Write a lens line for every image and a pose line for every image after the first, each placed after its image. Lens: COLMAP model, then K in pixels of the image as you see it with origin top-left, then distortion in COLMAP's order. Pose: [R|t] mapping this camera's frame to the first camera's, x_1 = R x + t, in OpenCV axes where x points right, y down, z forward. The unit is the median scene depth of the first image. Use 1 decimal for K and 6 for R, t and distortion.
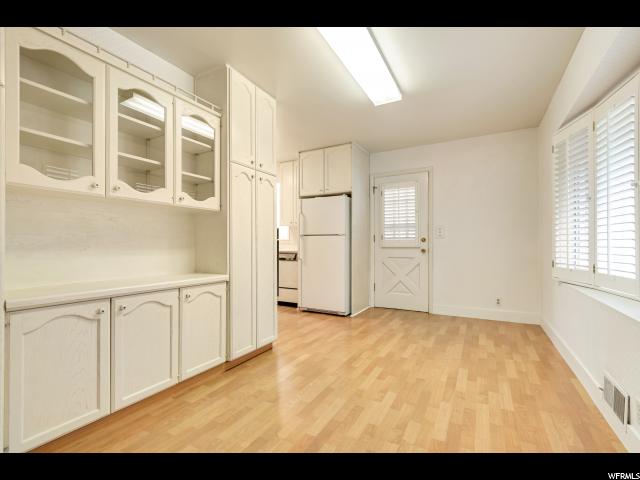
lens RADIAL K [[289.3, 0, 322.2], [0, 289.3, 241.5], [0, 0, 1]] dist [0.002177, 0.000059]
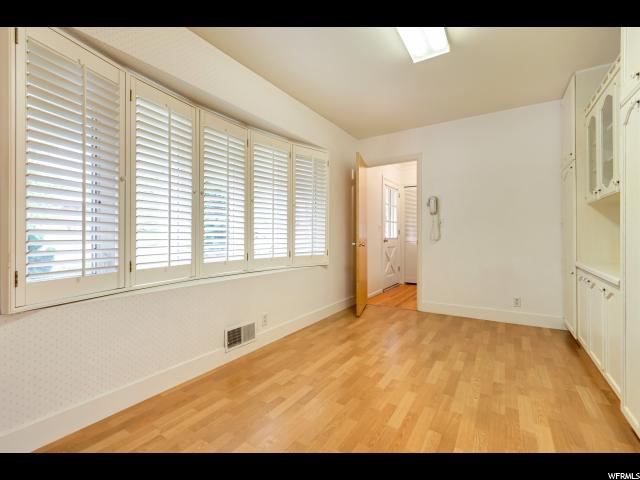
lens RADIAL K [[288.2, 0, 321.0], [0, 288.2, 235.7], [0, 0, 1]] dist [0.000546, -0.000314]
pose [[-0.998141, 0.005728, 0.060672, 0.372929], [0.005018, 0.999917, -0.011845, 0.020428], [-0.060735, -0.011518, -0.998087, 1.950869]]
